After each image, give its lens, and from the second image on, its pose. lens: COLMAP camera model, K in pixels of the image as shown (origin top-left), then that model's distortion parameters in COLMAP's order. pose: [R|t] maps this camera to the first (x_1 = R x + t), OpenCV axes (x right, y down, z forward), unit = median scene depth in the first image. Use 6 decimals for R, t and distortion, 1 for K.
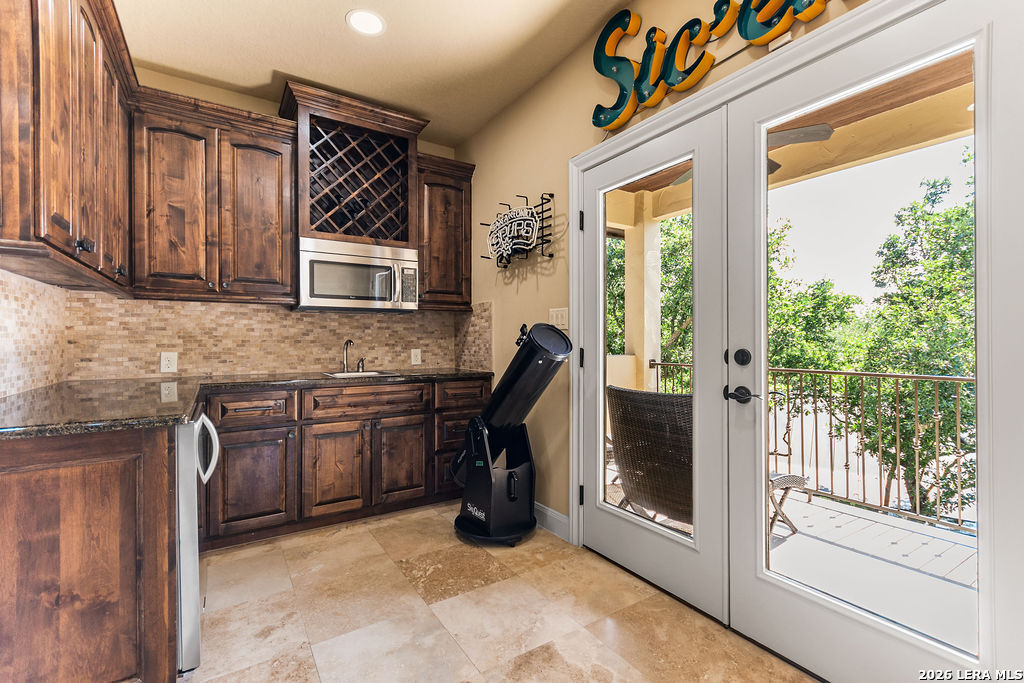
lens RADIAL K [[454.5, 0, 510.1], [0, 454.5, 346.0], [0, 0, 1]] dist [0.002426, 0.001962]
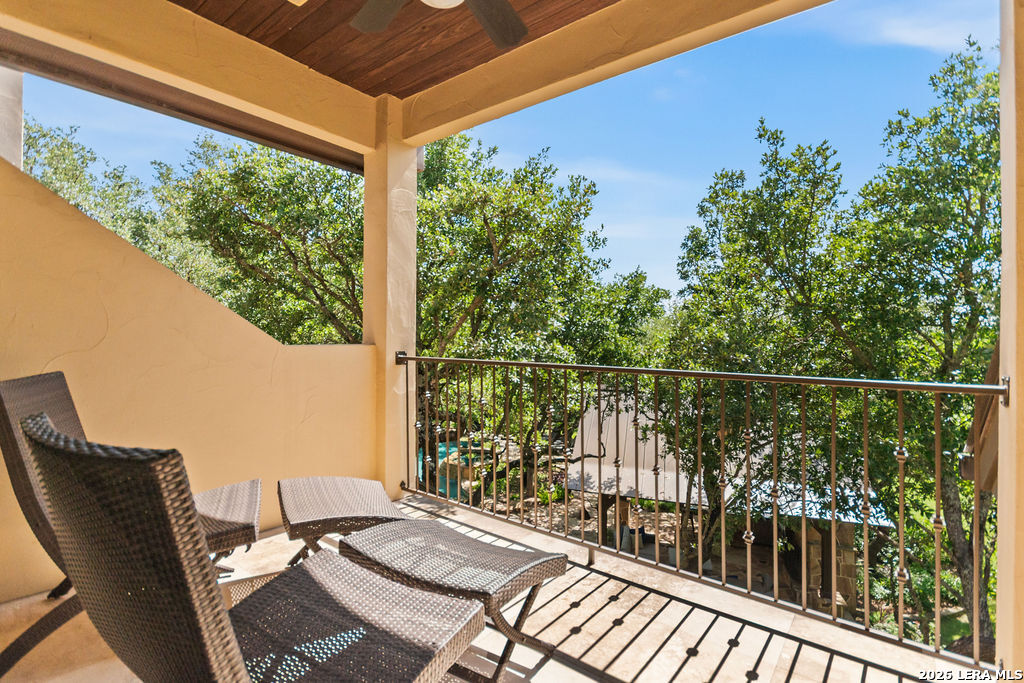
lens RADIAL K [[485.0, 0, 514.2], [0, 485.0, 339.5], [0, 0, 1]] dist [0.000361, -0.002736]
pose [[0.942357, 0.013369, 0.334342, 0.162219], [-0.012470, 0.999911, -0.004836, 0.009563], [-0.334377, 0.000388, 0.942439, 0.190562]]
